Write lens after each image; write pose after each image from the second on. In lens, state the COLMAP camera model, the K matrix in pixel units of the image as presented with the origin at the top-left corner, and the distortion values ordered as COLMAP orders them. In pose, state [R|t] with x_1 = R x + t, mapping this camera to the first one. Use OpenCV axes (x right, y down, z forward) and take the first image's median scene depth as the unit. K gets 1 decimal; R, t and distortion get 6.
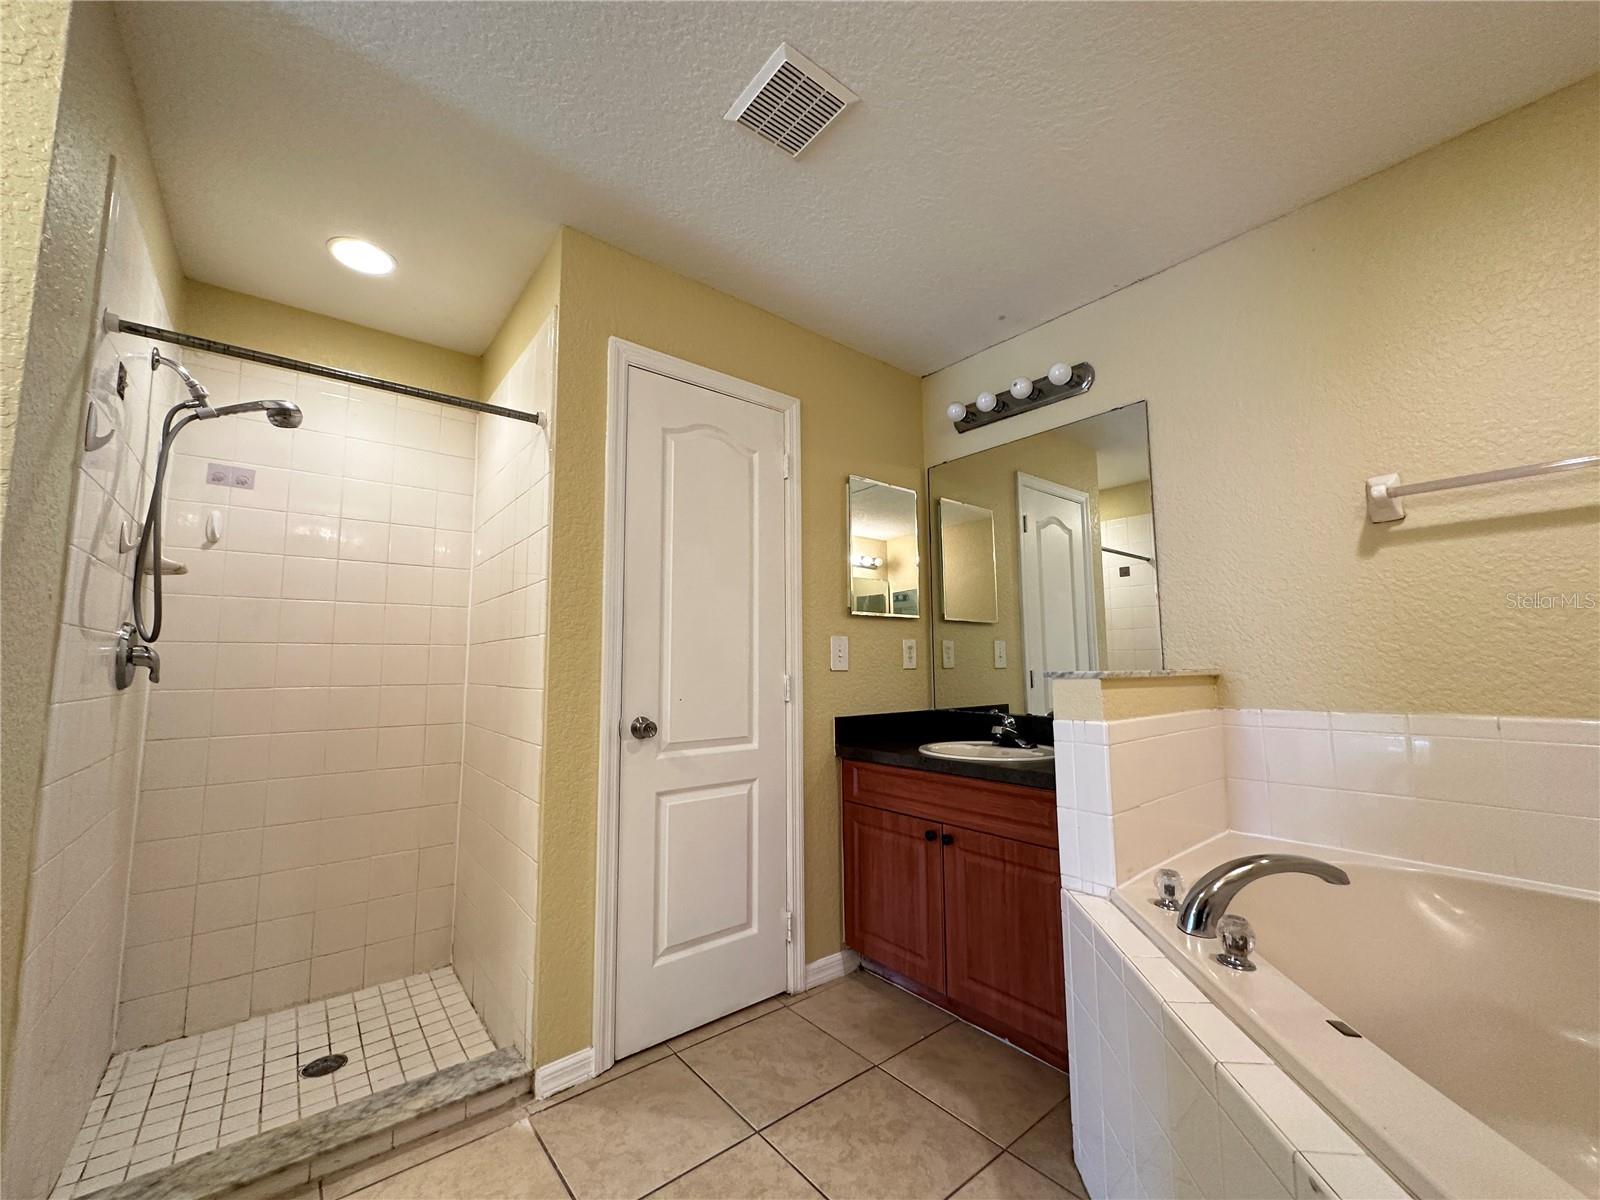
lens RADIAL K [[634.4, 0, 804.9], [0, 634.4, 598.8], [0, 0, 1]] dist [-0.001572, -0.000148]
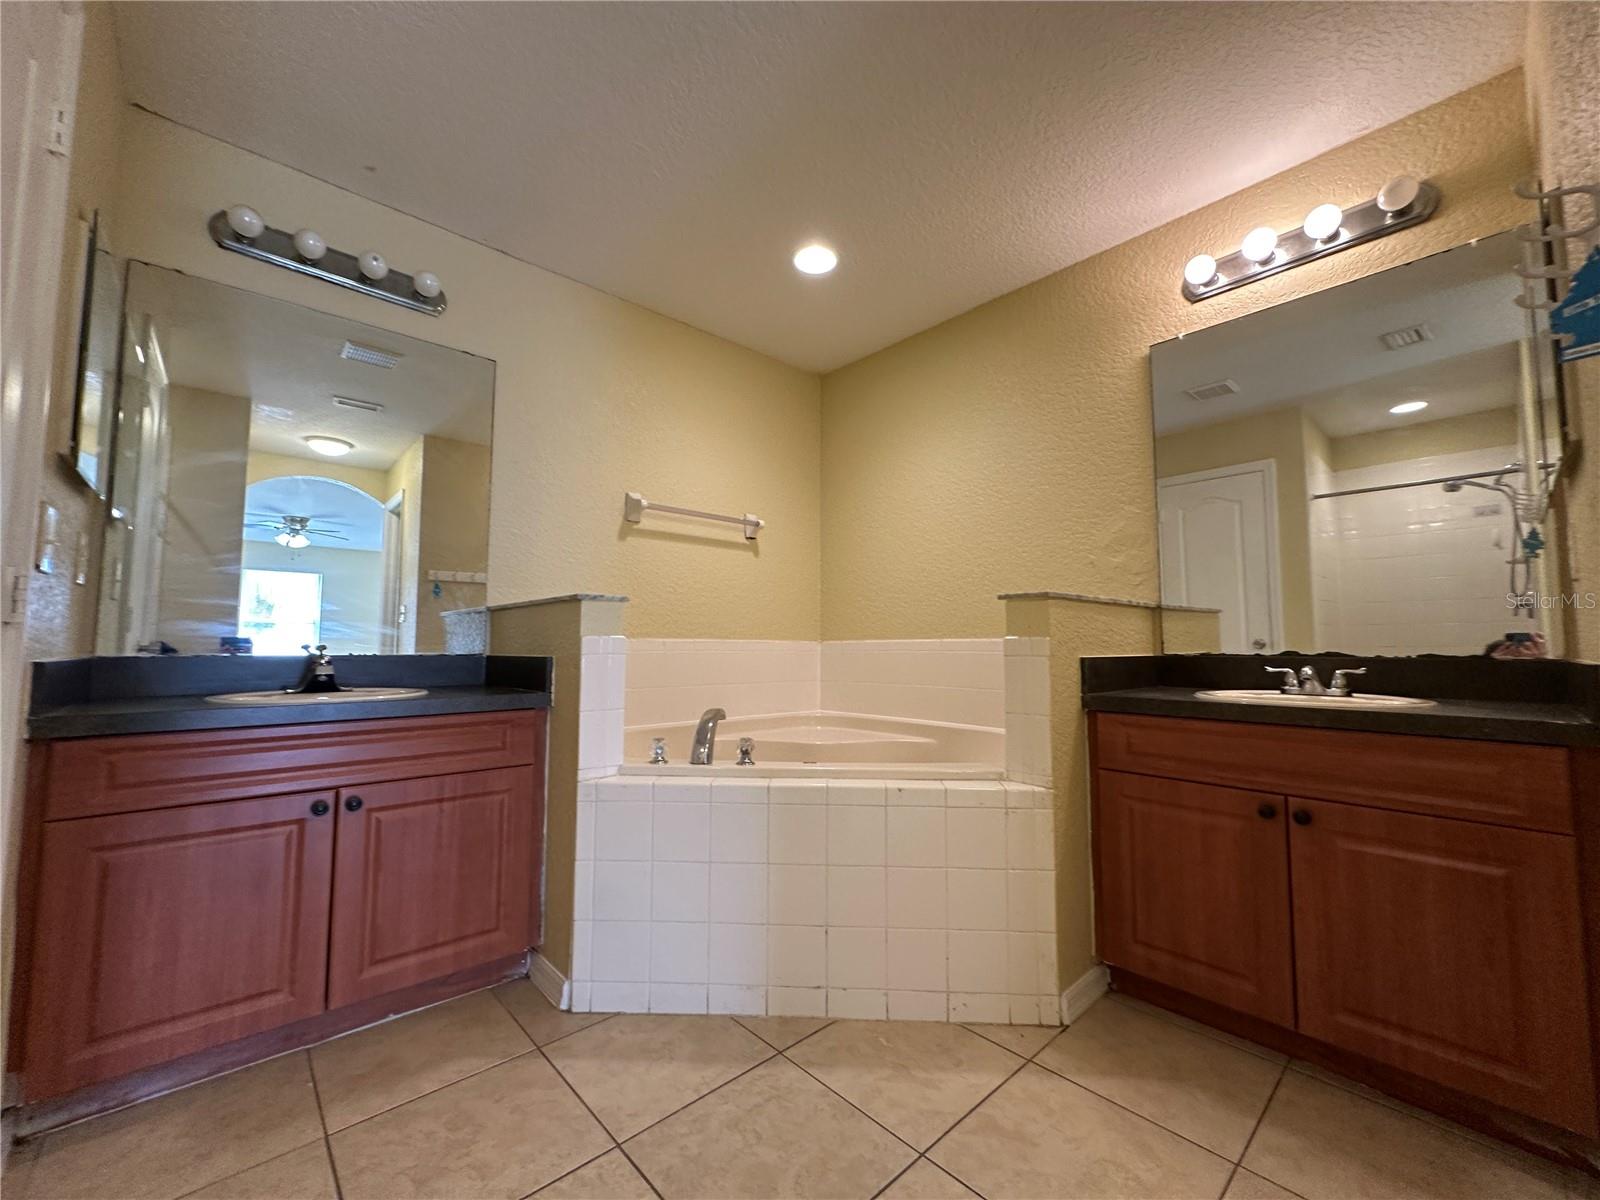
lens RADIAL K [[639.8, 0, 800.8], [0, 639.8, 598.6], [0, 0, 1]] dist [-0.002485, 0.000122]
pose [[-0.055039, 0.080211, 0.995257, -0.648827], [-0.108552, 0.990379, -0.085821, 0.151973], [-0.992566, -0.112761, -0.045803, 0.570948]]
